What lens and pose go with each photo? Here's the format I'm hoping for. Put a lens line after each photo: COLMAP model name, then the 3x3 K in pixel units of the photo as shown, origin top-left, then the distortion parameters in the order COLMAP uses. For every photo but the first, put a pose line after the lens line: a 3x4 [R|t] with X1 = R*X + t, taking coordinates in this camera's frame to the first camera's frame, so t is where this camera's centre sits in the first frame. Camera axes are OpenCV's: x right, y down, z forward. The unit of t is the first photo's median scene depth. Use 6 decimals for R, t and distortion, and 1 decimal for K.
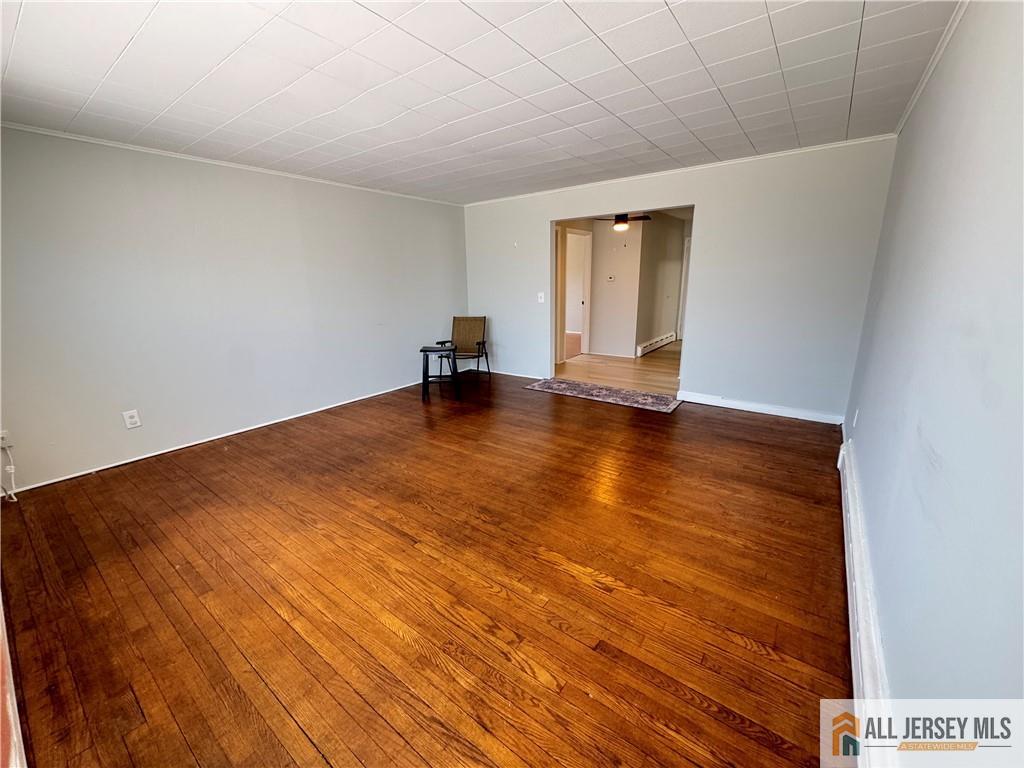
lens RADIAL K [[408.5, 0, 511.3], [0, 408.5, 384.7], [0, 0, 1]] dist [-0.002747, 0.000696]
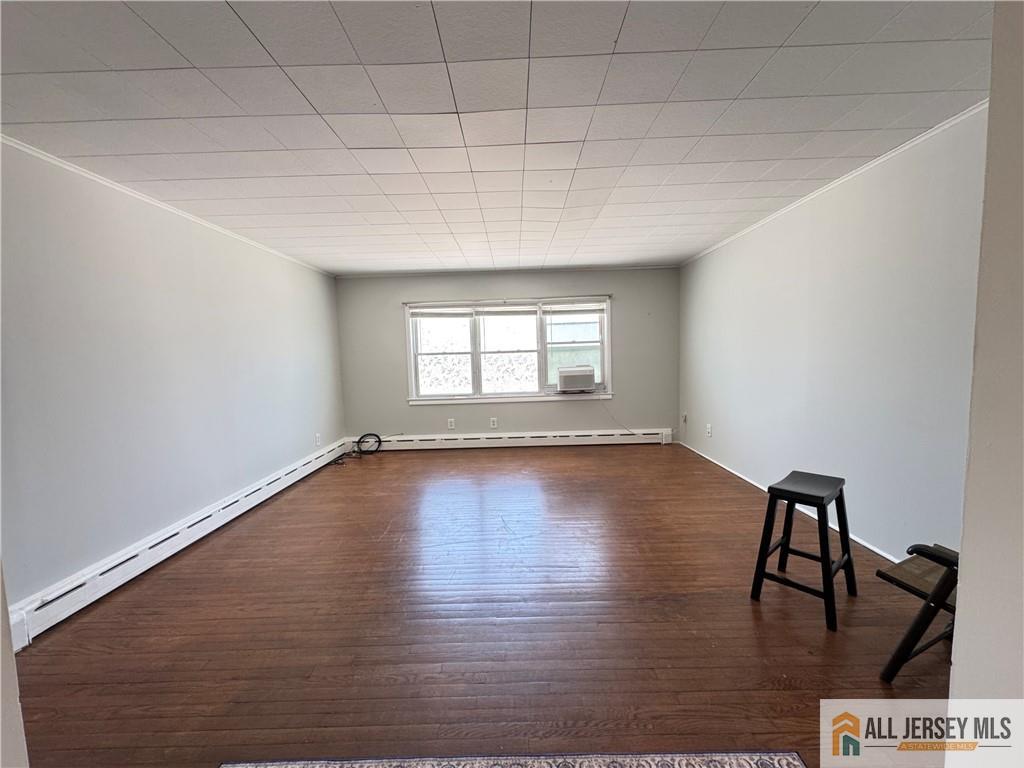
lens RADIAL K [[408.5, 0, 516.7], [0, 408.5, 383.0], [0, 0, 1]] dist [-0.002747, 0.000696]
pose [[-0.797230, 0.091688, -0.596672, 0.410959], [-0.103813, 0.952851, 0.285127, -0.368555], [0.594683, 0.289254, -0.750123, 1.440065]]
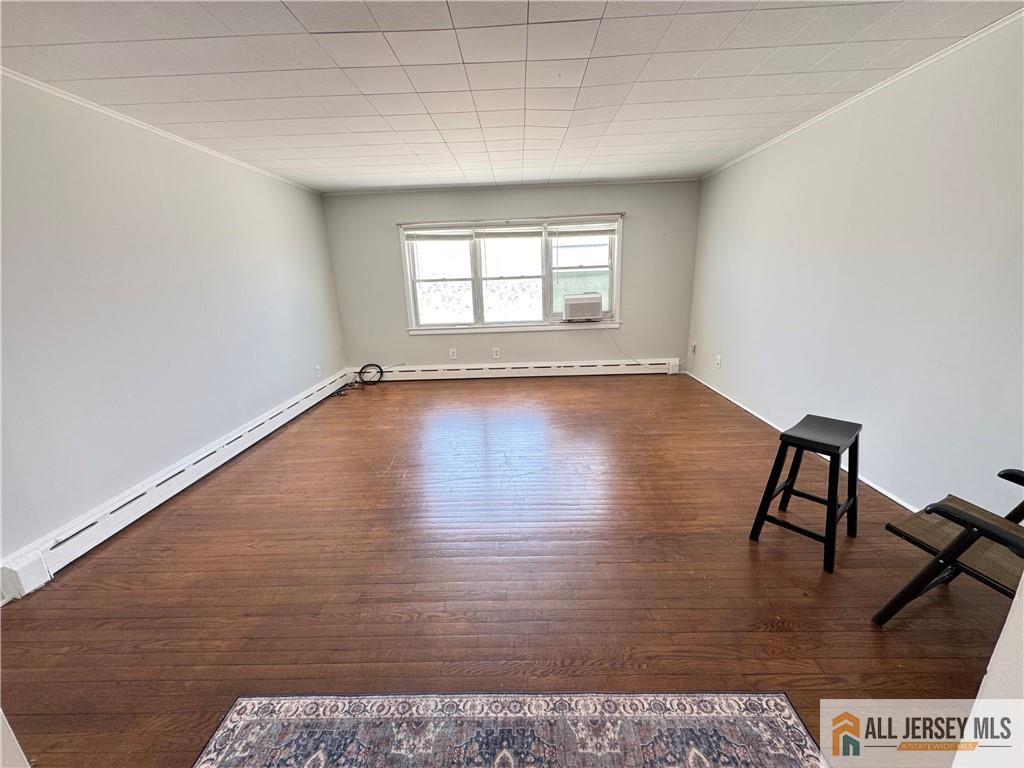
lens RADIAL K [[408.5, 0, 516.3], [0, 408.5, 384.2], [0, 0, 1]] dist [-0.002747, 0.000696]
pose [[-0.804598, 0.203692, -0.557792, 0.379850], [-0.098143, 0.880795, 0.463214, -0.379646], [0.585654, 0.427444, -0.688695, 1.405012]]
